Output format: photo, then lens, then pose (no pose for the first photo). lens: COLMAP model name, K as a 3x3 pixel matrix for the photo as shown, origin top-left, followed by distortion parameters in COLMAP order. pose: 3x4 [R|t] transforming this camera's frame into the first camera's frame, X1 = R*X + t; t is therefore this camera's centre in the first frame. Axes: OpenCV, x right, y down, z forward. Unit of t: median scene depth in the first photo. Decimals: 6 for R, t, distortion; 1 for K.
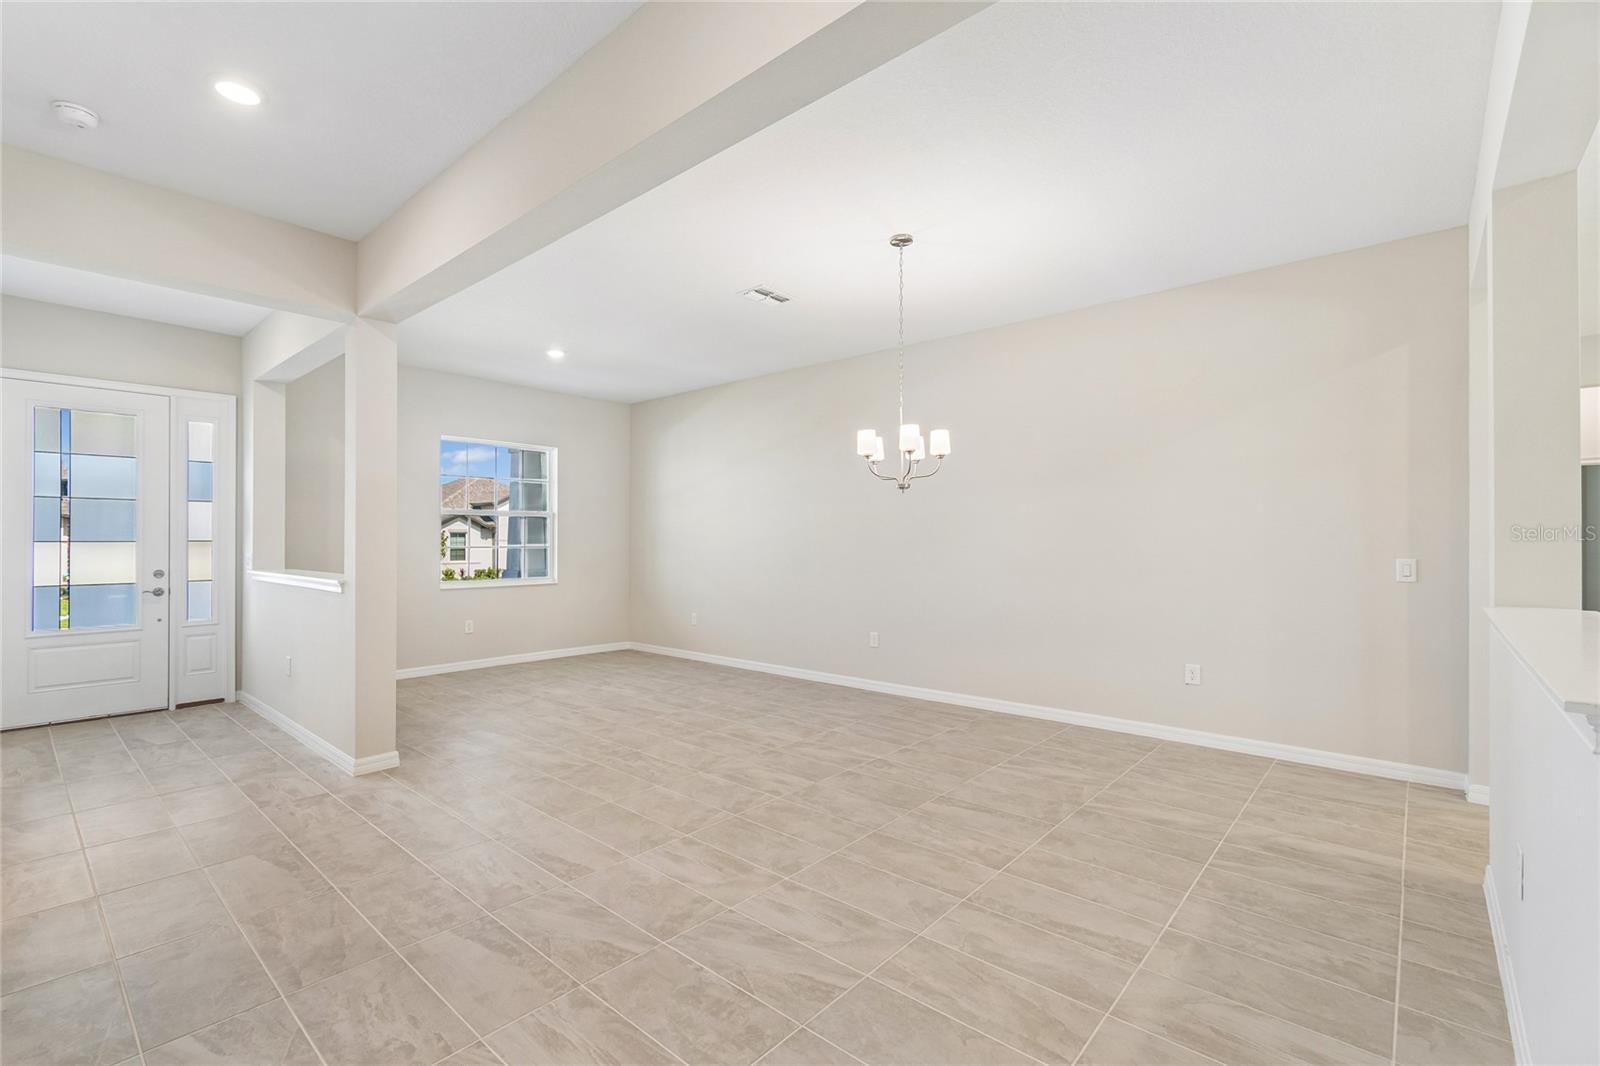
lens RADIAL K [[715.8, 0, 800.0], [0, 715.8, 533.0], [0, 0, 1]] dist [0.004969, 0.000508]
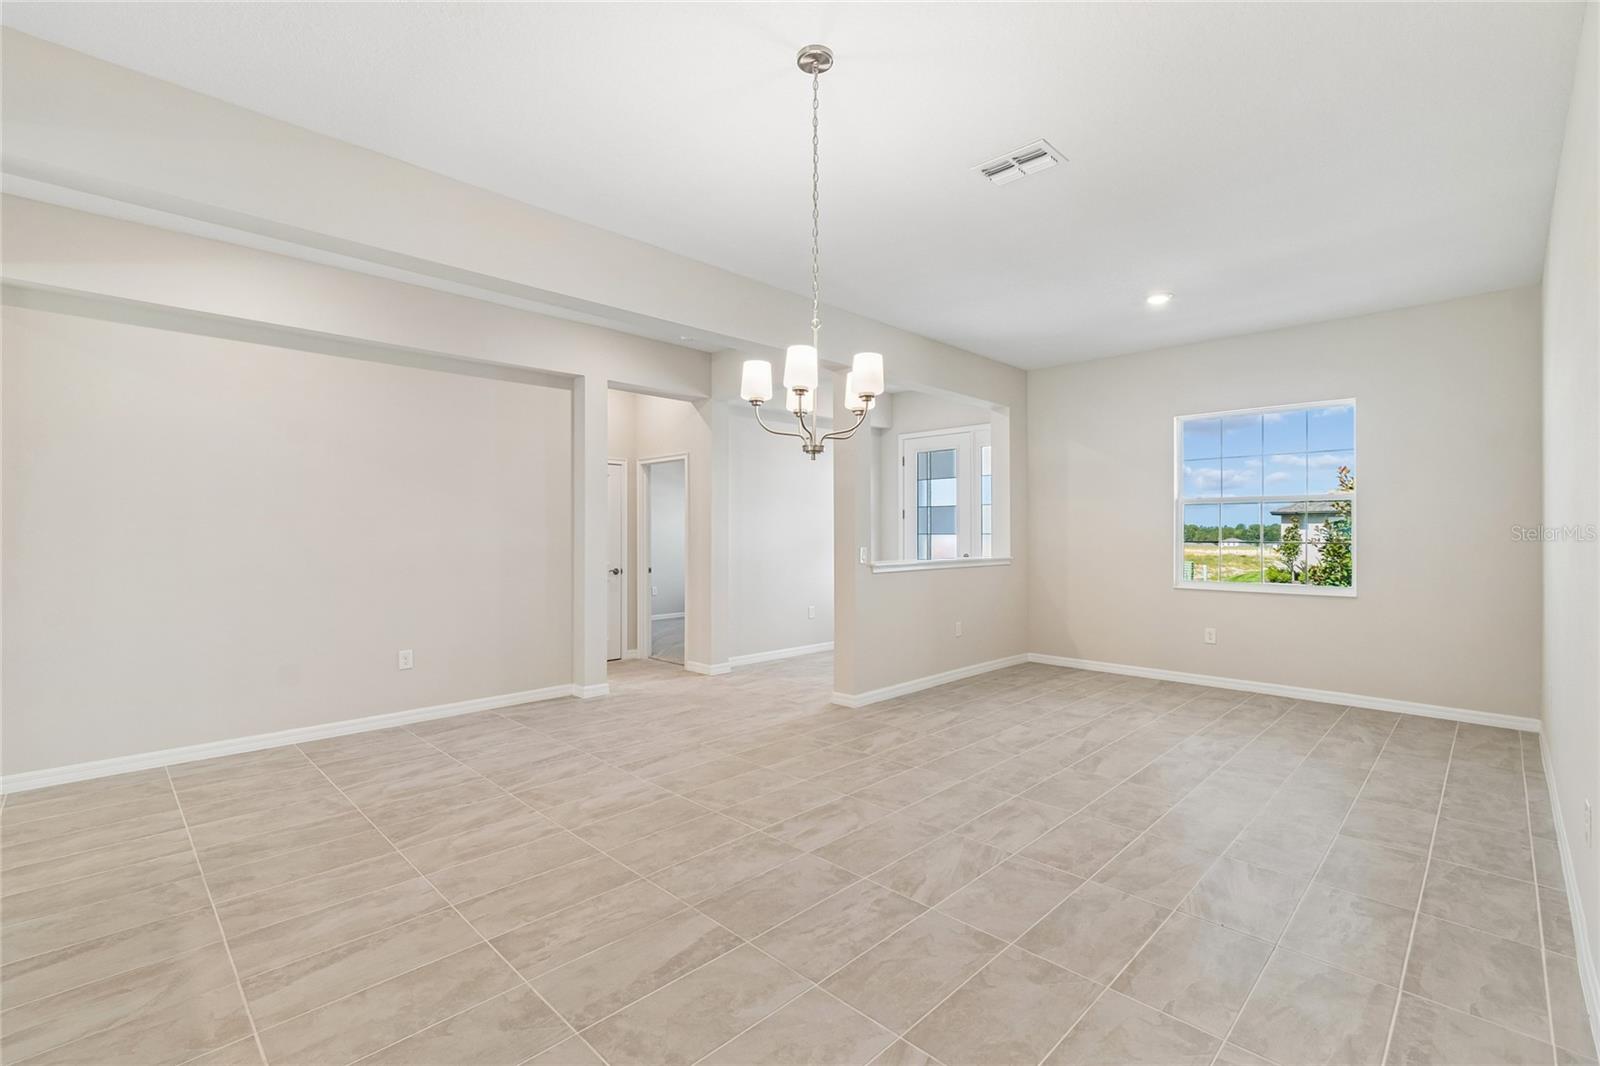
lens RADIAL K [[715.8, 0, 800.0], [0, 715.8, 533.0], [0, 0, 1]] dist [0.004969, 0.000508]
pose [[-0.074647, 0.002864, -0.997206, 1.025883], [0.007851, 0.999967, 0.002284, 0.002112], [0.997179, -0.007658, -0.074667, 1.359925]]
